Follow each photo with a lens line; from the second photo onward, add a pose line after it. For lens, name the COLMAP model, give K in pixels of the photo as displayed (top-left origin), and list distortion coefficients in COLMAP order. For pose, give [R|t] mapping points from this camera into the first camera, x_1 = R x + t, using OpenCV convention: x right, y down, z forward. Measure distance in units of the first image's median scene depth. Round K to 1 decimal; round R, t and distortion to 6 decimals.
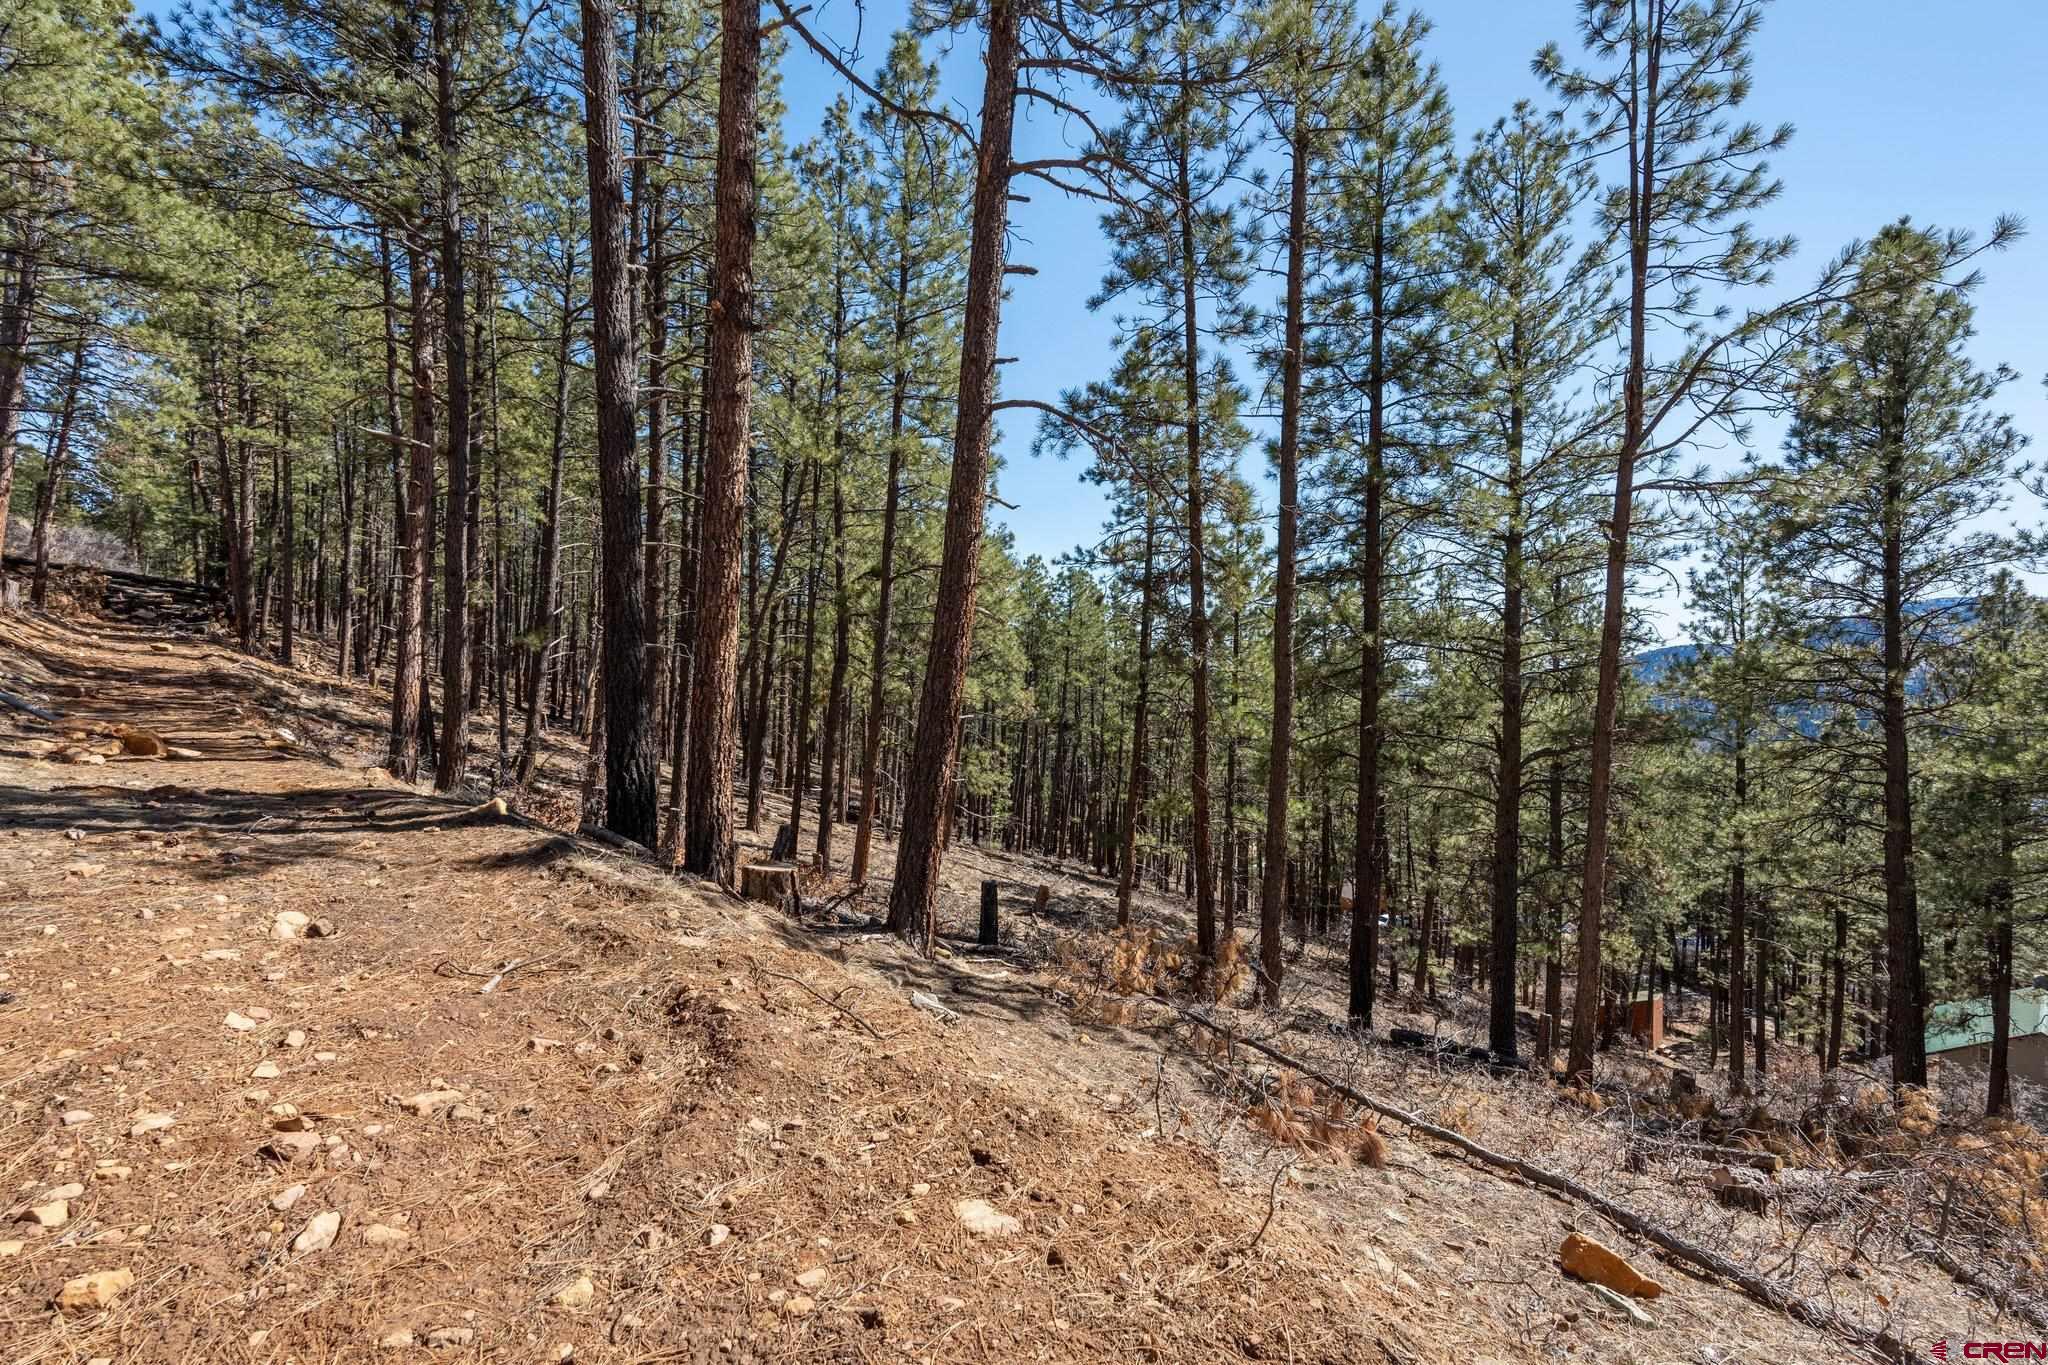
lens RADIAL K [[931.9, 0, 1035.6], [0, 931.9, 689.1], [0, 0, 1]] dist [0.005689, 0.000143]
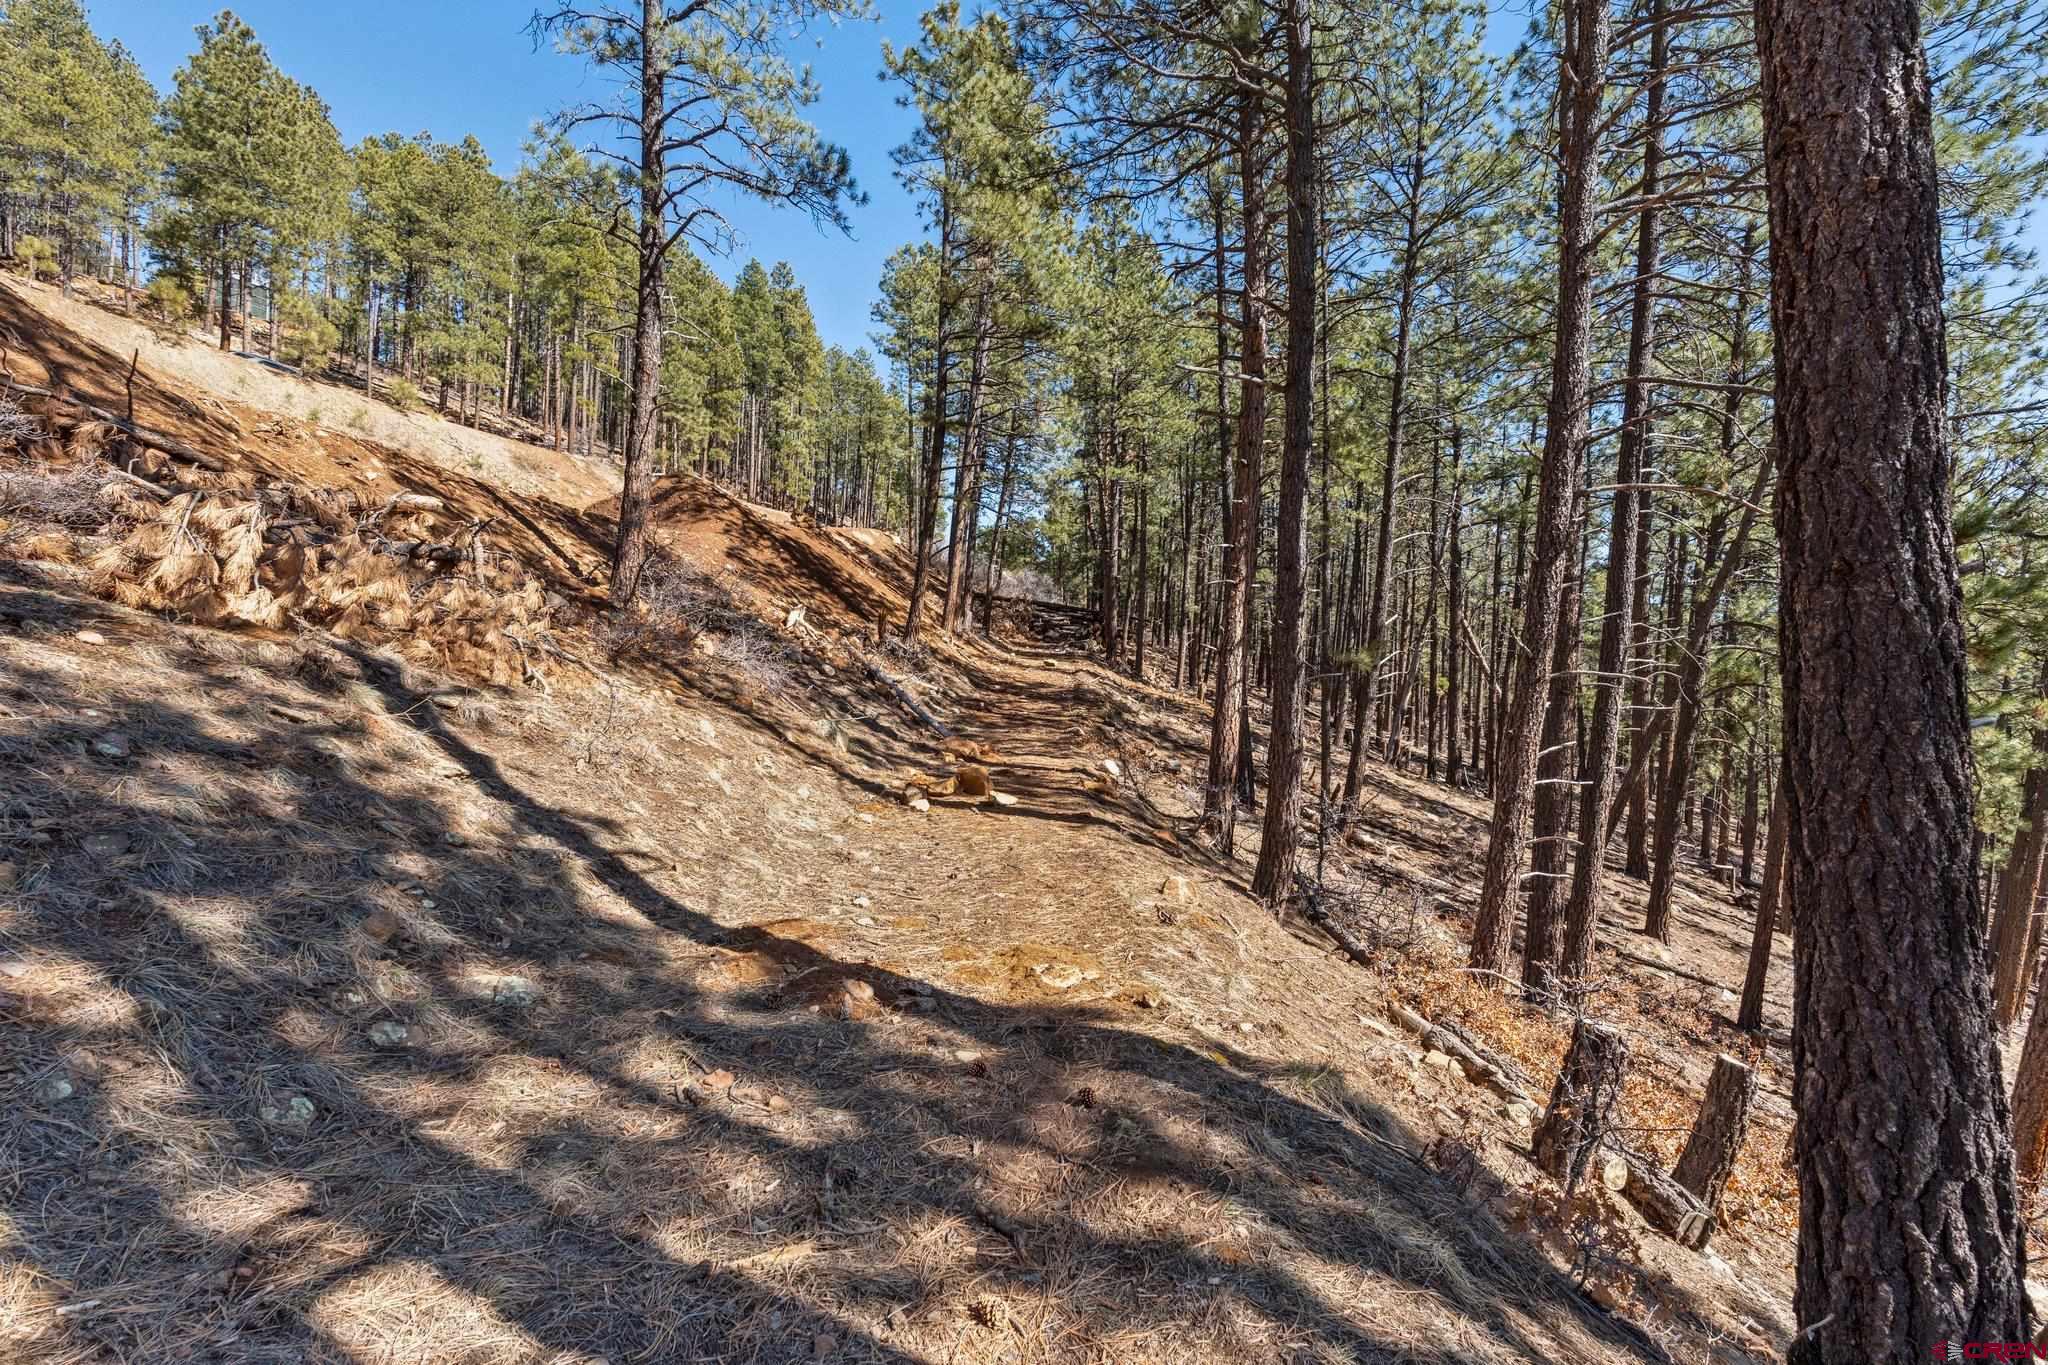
lens RADIAL K [[931.9, 0, 1027.5], [0, 931.9, 682.5], [0, 0, 1]] dist [0.005689, 0.000143]
pose [[0.692290, 0.015666, -0.721450, -0.121885], [-0.027153, 0.999622, -0.004350, -0.015132], [0.721109, 0.022601, 0.692453, 0.183370]]
